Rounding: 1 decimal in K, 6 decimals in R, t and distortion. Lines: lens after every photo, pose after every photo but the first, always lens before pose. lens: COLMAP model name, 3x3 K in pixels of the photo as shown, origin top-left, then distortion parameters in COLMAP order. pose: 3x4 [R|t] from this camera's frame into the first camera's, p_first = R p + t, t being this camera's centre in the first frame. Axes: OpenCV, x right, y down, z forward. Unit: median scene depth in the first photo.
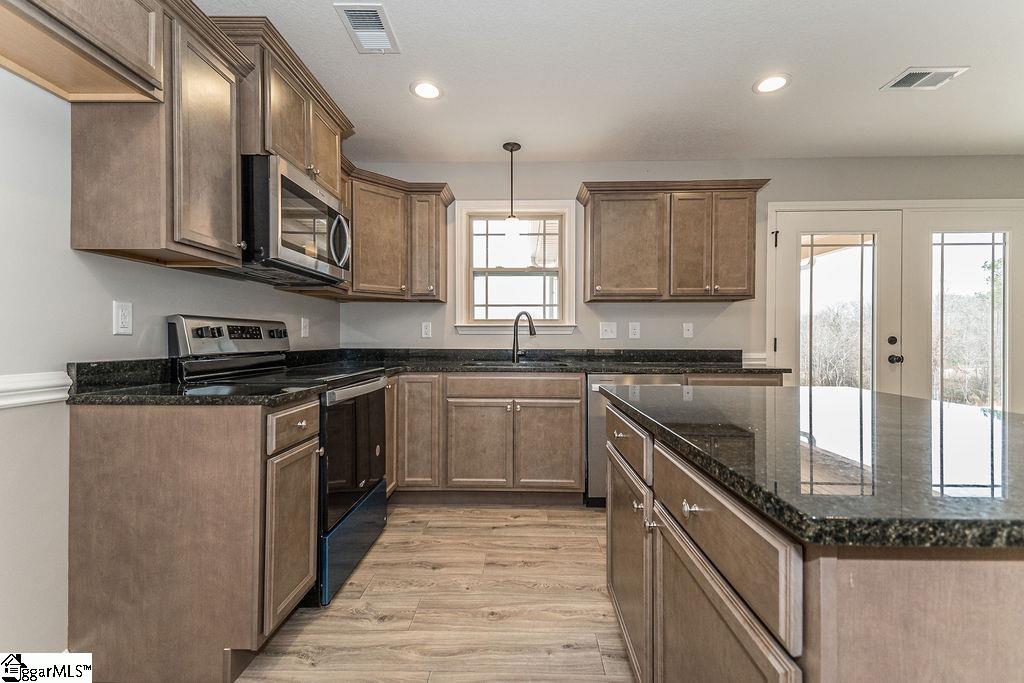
lens RADIAL K [[450.2, 0, 521.5], [0, 450.2, 339.6], [0, 0, 1]] dist [0.052067, -0.000070]
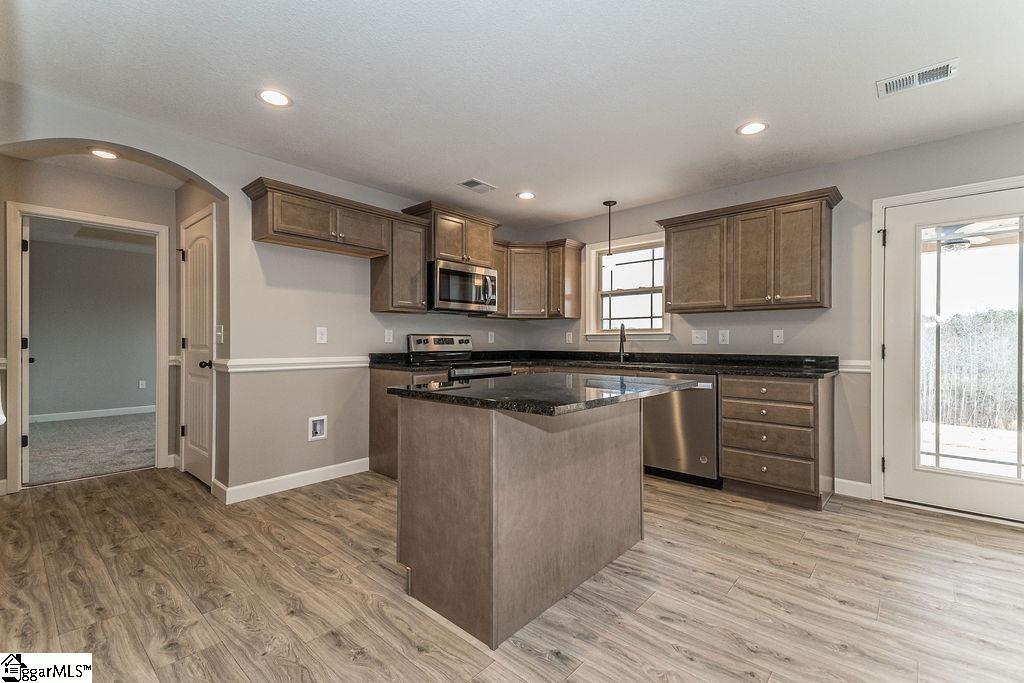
lens RADIAL K [[450.2, 0, 521.5], [0, 450.2, 339.6], [0, 0, 1]] dist [0.052067, -0.000070]
pose [[0.764546, -0.002994, -0.644562, 0.645678], [-0.001298, 0.999980, -0.006183, -0.007107], [0.644568, 0.005564, 0.764527, -0.206191]]
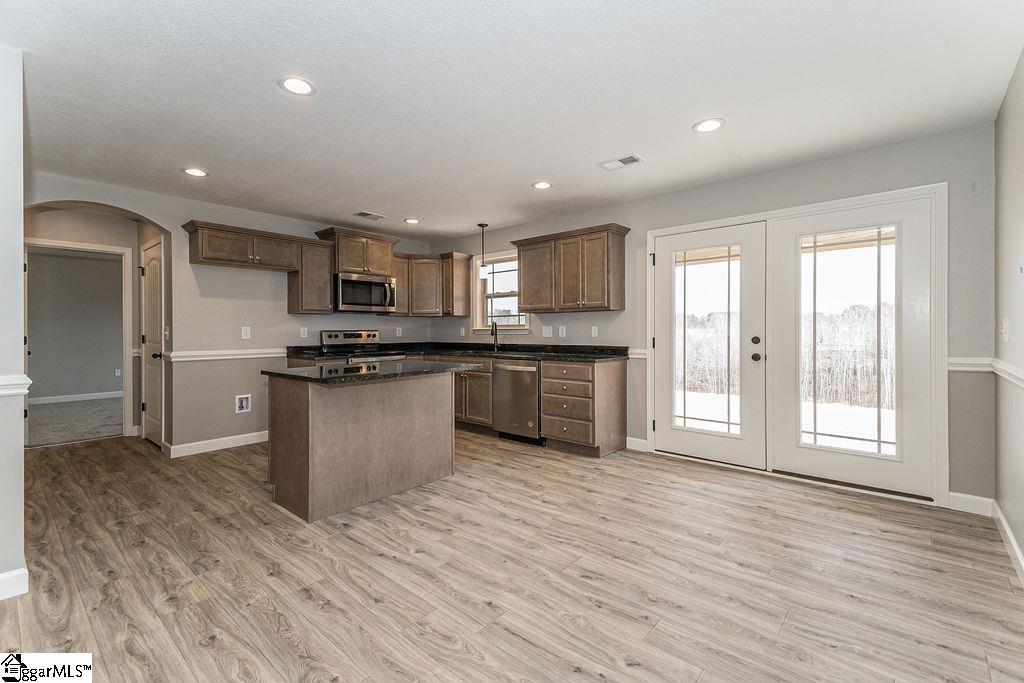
lens RADIAL K [[451.7, 0, 497.4], [0, 451.7, 337.1], [0, 0, 1]] dist [0.033351, -0.000759]
pose [[0.744725, 0.004533, -0.667356, 1.147098], [0.004427, 0.999921, 0.011732, -0.022811], [0.667356, -0.011692, 0.744647, -0.231494]]
